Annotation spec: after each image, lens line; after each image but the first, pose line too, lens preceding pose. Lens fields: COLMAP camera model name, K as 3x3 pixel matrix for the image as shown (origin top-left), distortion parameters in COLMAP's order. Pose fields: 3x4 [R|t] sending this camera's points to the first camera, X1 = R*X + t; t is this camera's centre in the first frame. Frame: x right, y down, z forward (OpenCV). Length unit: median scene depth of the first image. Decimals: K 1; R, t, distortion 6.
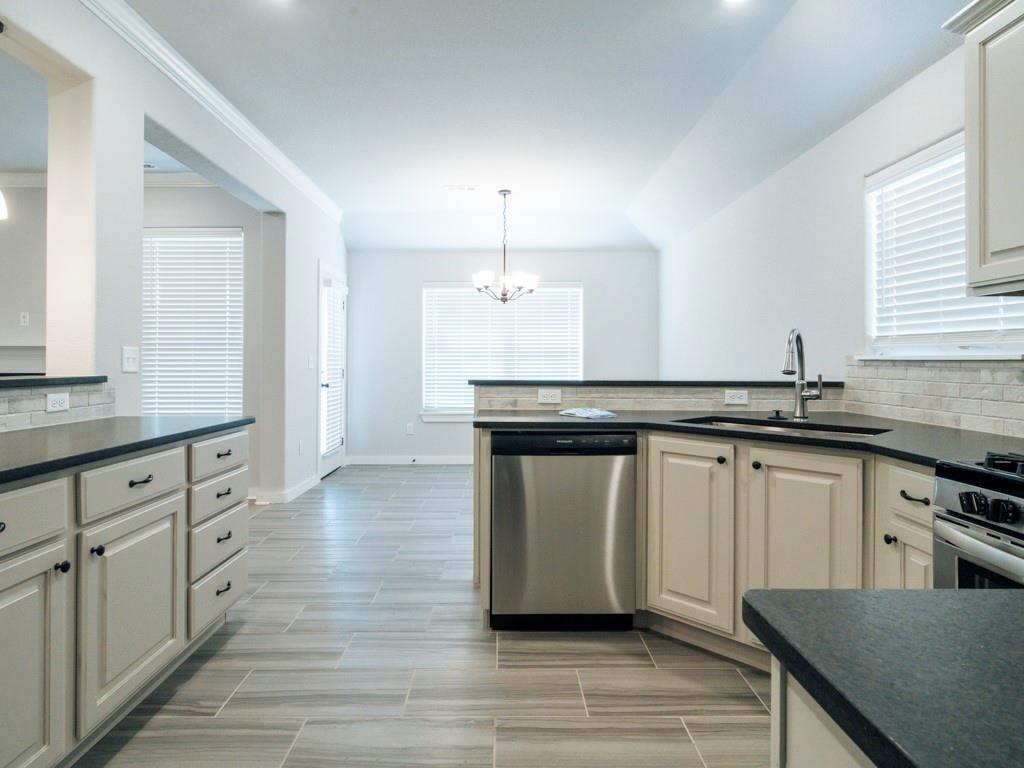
lens RADIAL K [[602.1, 0, 512.4], [0, 602.1, 359.1], [0, 0, 1]] dist [-0.002869, -0.000189]
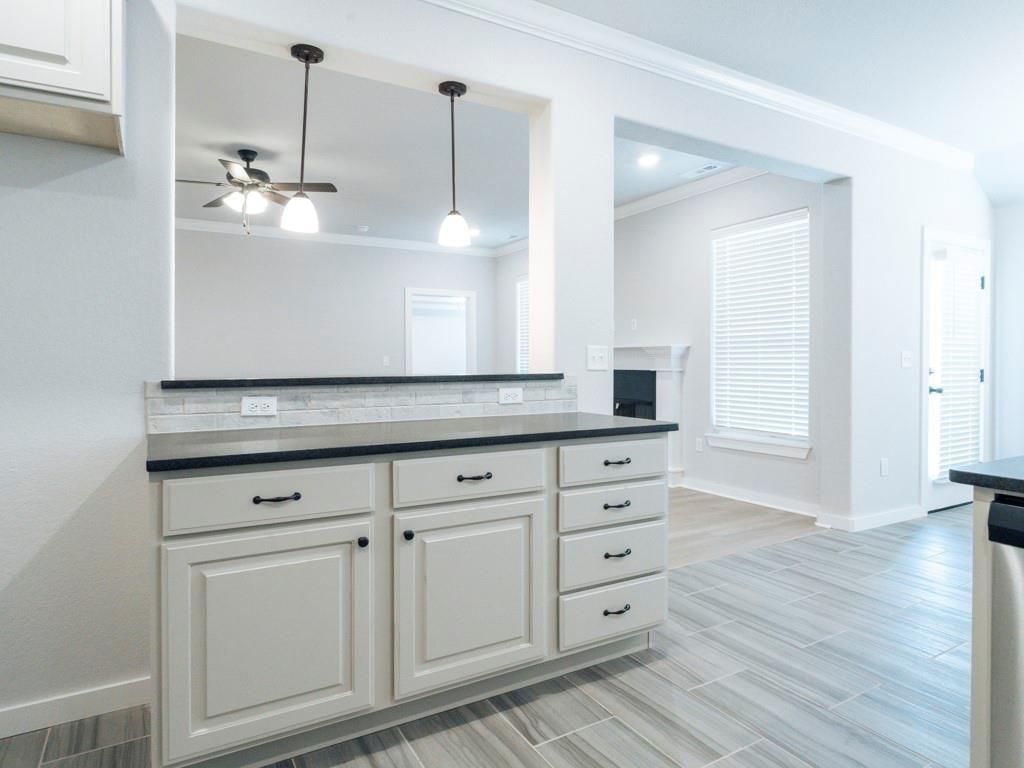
lens RADIAL K [[602.1, 0, 548.4], [0, 602.1, 362.7], [0, 0, 1]] dist [-0.002869, -0.000189]
pose [[0.491779, 0.002907, -0.870715, 0.256711], [0.005474, 0.999964, 0.006430, 0.001898], [0.870703, -0.007929, 0.491745, 0.467109]]
